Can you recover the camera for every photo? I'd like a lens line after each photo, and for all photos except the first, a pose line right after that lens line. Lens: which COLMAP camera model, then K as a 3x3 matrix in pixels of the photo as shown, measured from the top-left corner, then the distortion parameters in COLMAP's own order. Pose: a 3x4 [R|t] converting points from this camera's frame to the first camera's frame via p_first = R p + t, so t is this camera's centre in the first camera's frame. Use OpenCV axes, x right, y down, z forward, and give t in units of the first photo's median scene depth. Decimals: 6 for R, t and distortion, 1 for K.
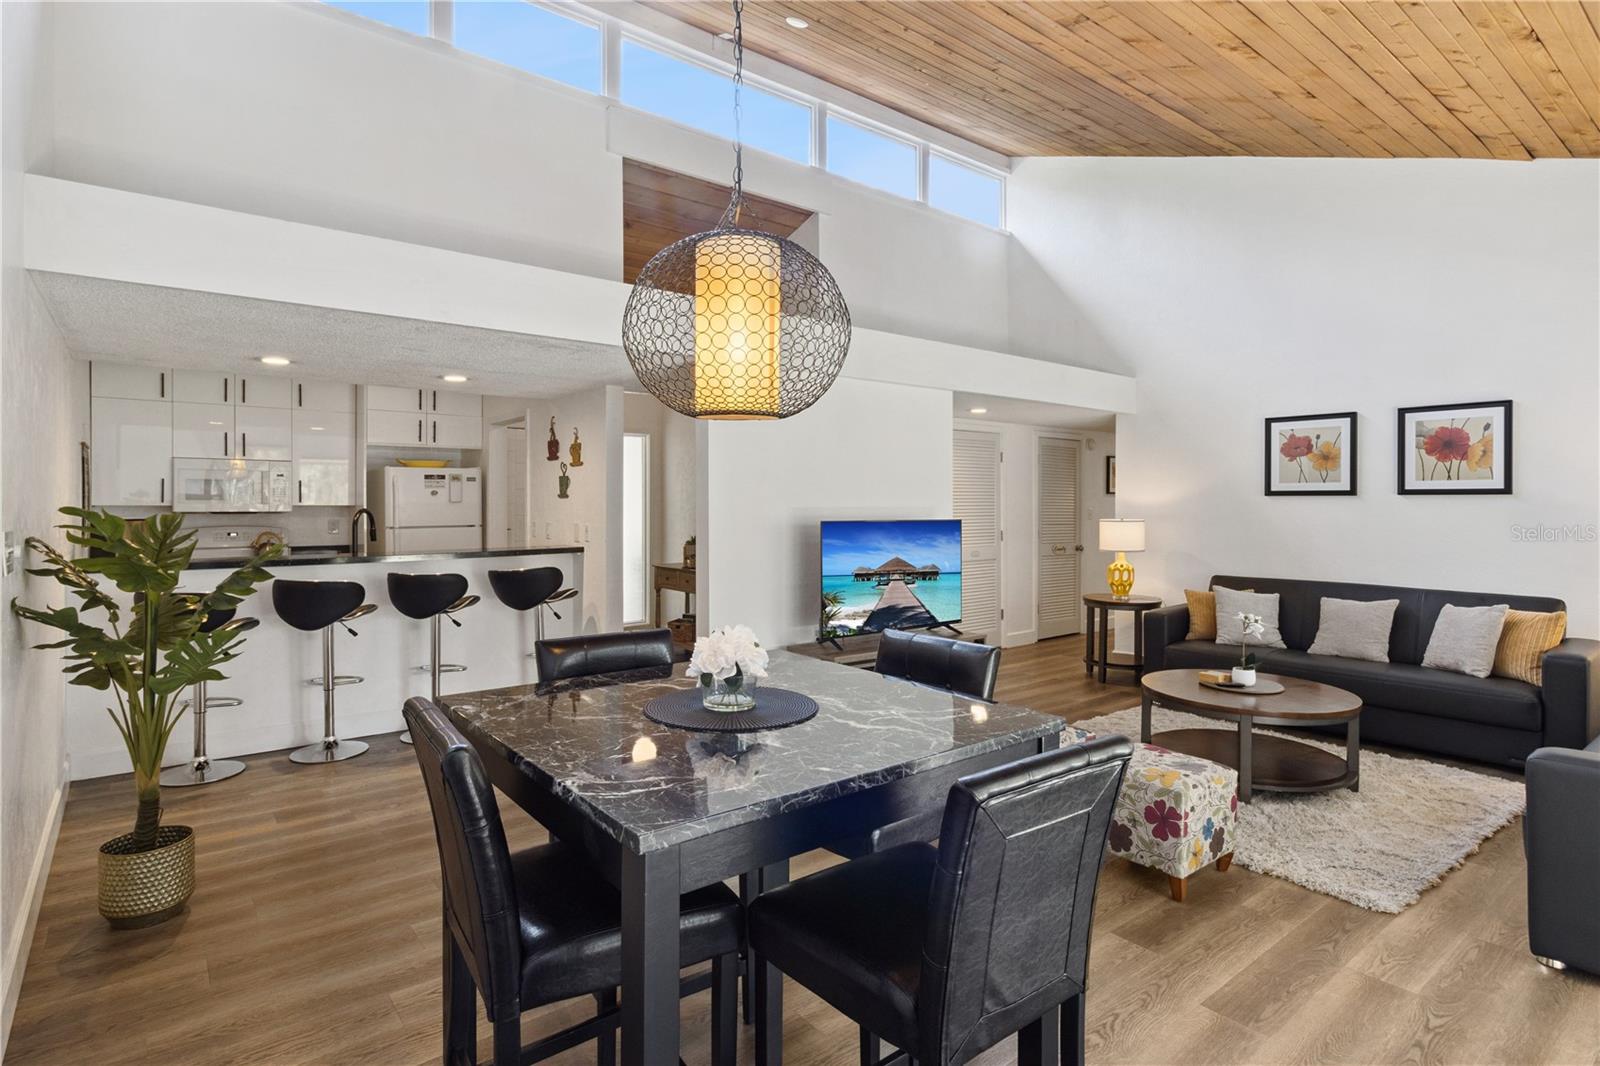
lens RADIAL K [[829.2, 0, 793.7], [0, 829.2, 509.3], [0, 0, 1]] dist [0.004839, 0.000801]
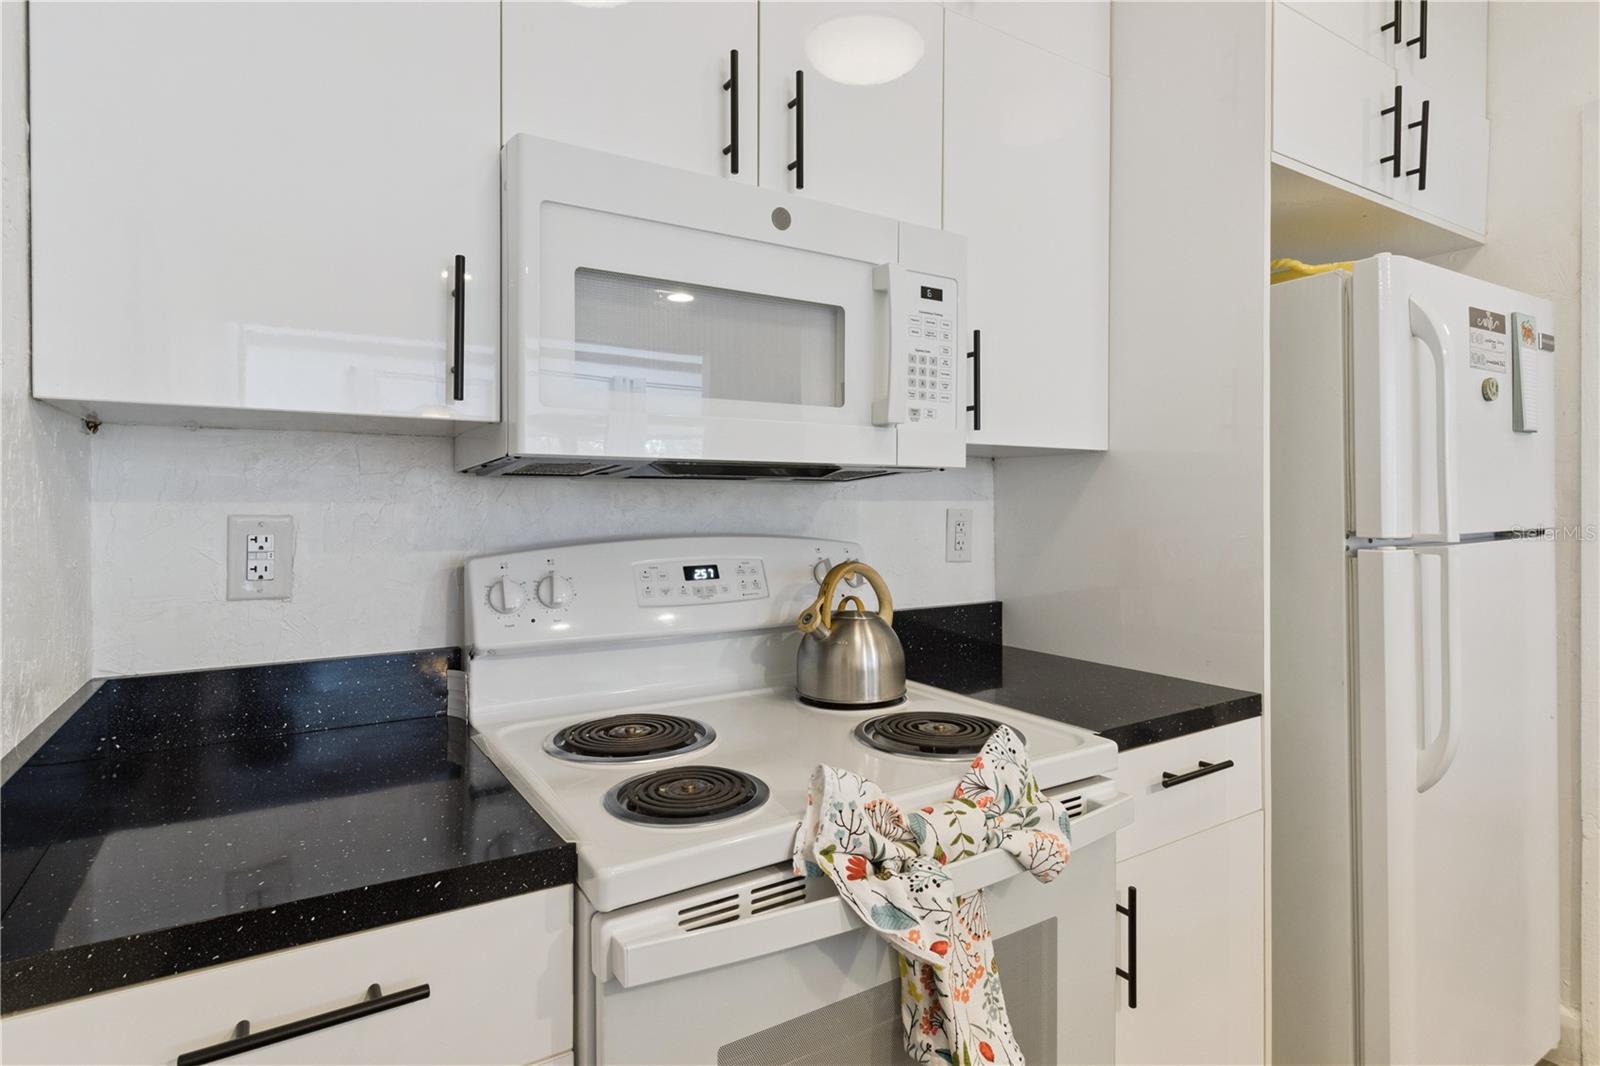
lens RADIAL K [[829.2, 0, 793.7], [0, 829.2, 509.3], [0, 0, 1]] dist [0.004839, 0.000801]
pose [[0.993592, -0.005437, -0.112897, -0.618072], [0.005027, 0.999980, -0.003919, 0.013737], [0.112916, 0.003326, 0.993599, 0.772930]]
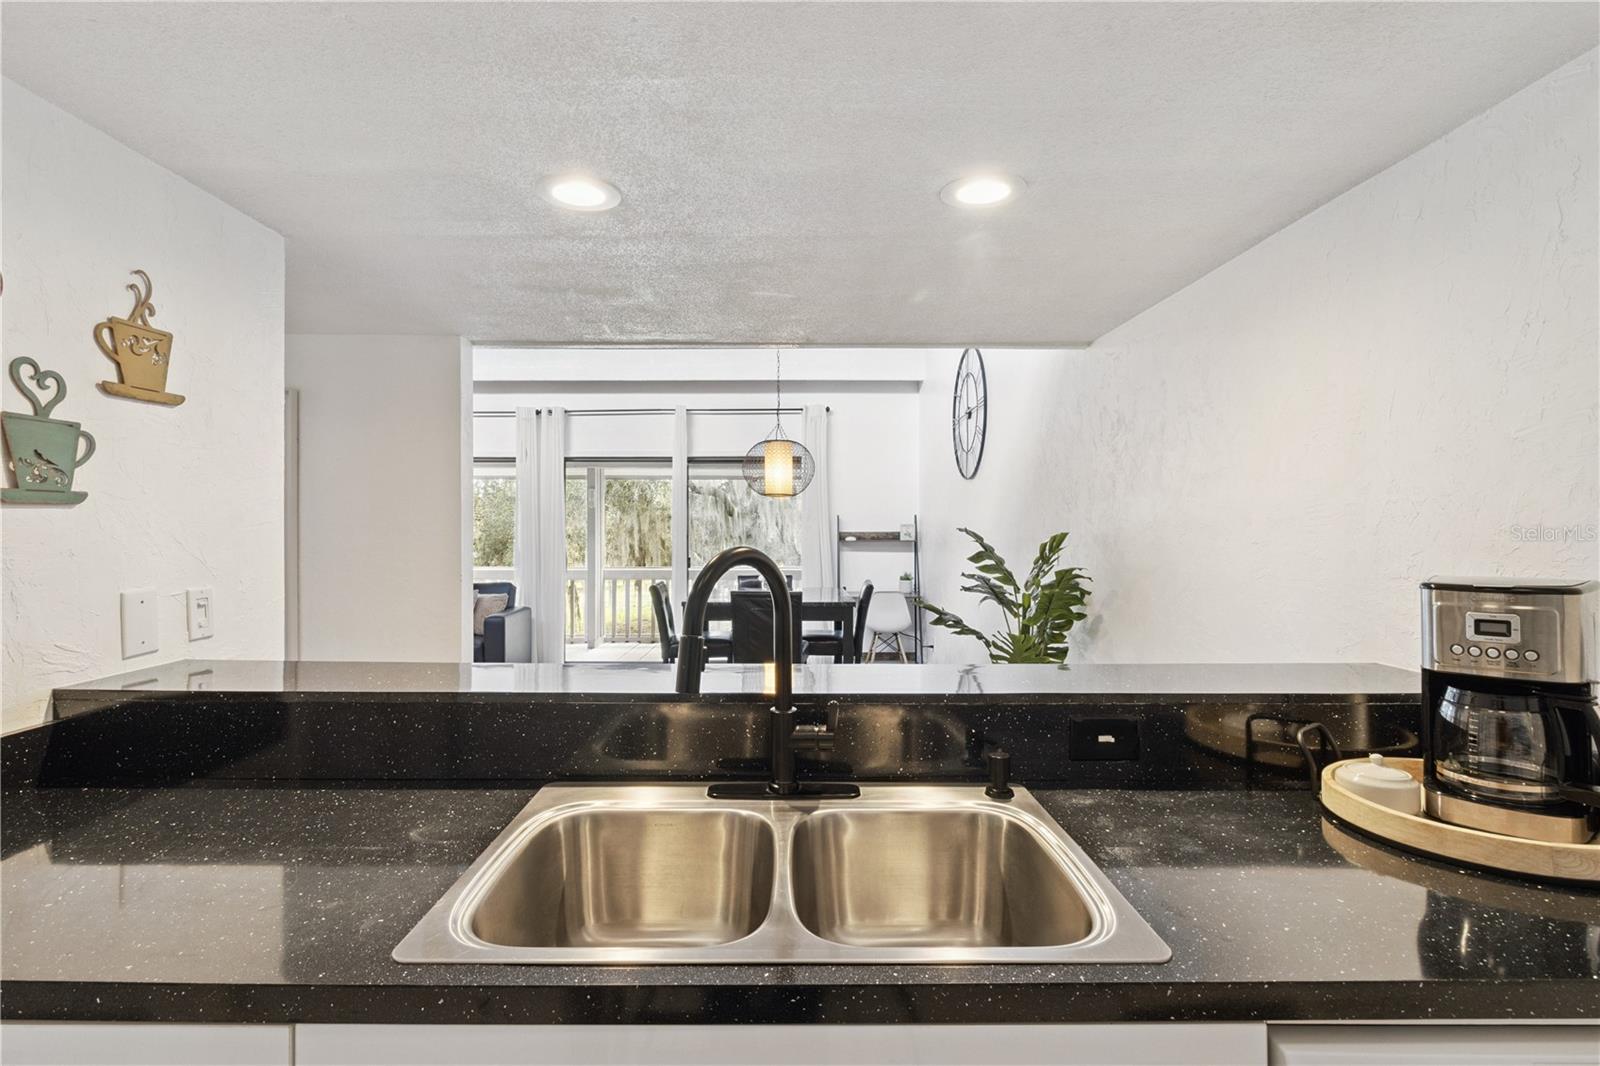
lens RADIAL K [[829.2, 0, 793.7], [0, 829.2, 509.3], [0, 0, 1]] dist [0.004839, 0.000801]
pose [[-0.789293, 0.002942, 0.614010, -0.539219], [-0.004342, 0.999937, -0.010372, -0.009464], [-0.614002, -0.010852, -0.789230, 0.932944]]
